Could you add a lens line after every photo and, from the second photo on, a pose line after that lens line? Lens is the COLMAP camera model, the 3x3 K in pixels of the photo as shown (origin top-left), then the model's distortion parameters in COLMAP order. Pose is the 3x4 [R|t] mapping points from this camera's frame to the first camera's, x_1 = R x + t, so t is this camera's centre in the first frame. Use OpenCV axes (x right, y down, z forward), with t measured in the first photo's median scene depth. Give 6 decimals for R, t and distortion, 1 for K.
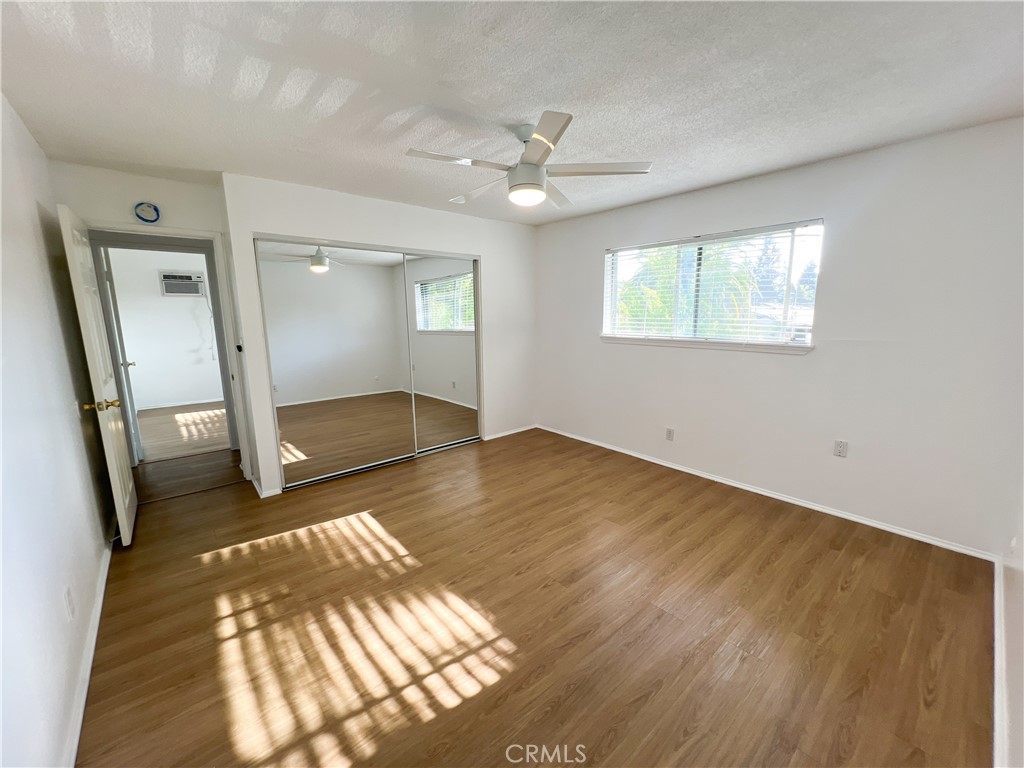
lens RADIAL K [[414.4, 0, 512.0], [0, 414.4, 384.0], [0, 0, 1]] dist [-0.001602, -0.000221]
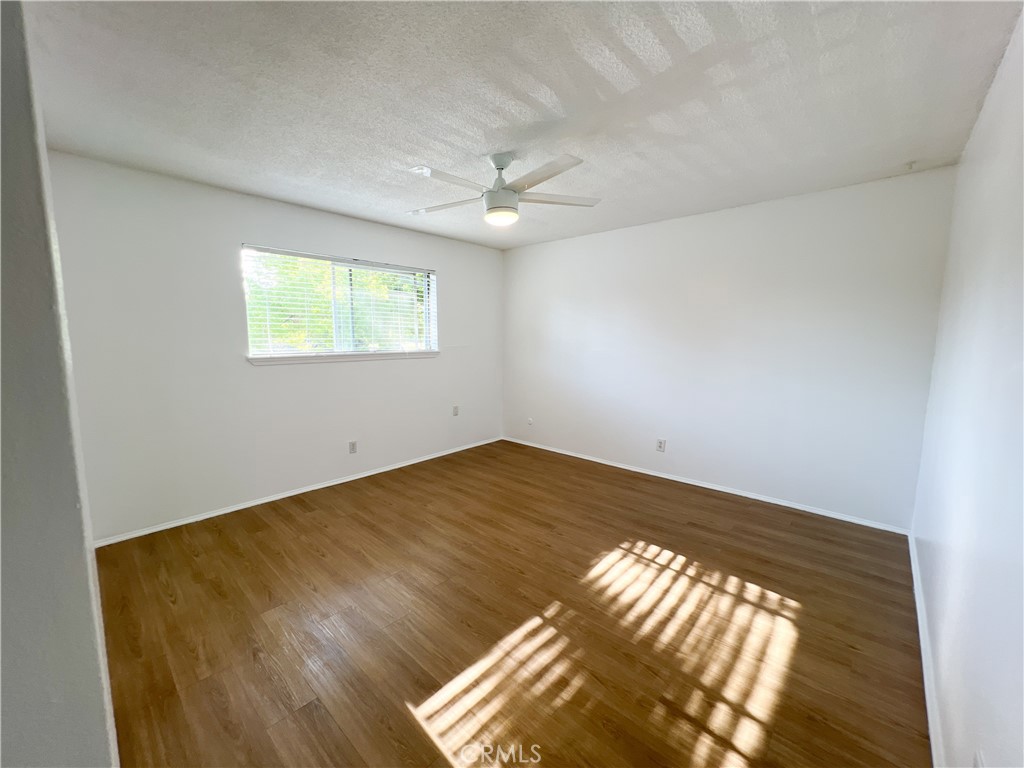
lens RADIAL K [[408.2, 0, 519.8], [0, 408.2, 382.9], [0, 0, 1]] dist [-0.000931, -0.000205]
pose [[-0.130611, -0.107074, 0.985635, -1.038737], [0.172229, 0.976585, 0.128914, -0.147668], [-0.976359, 0.186593, -0.109111, 1.101411]]
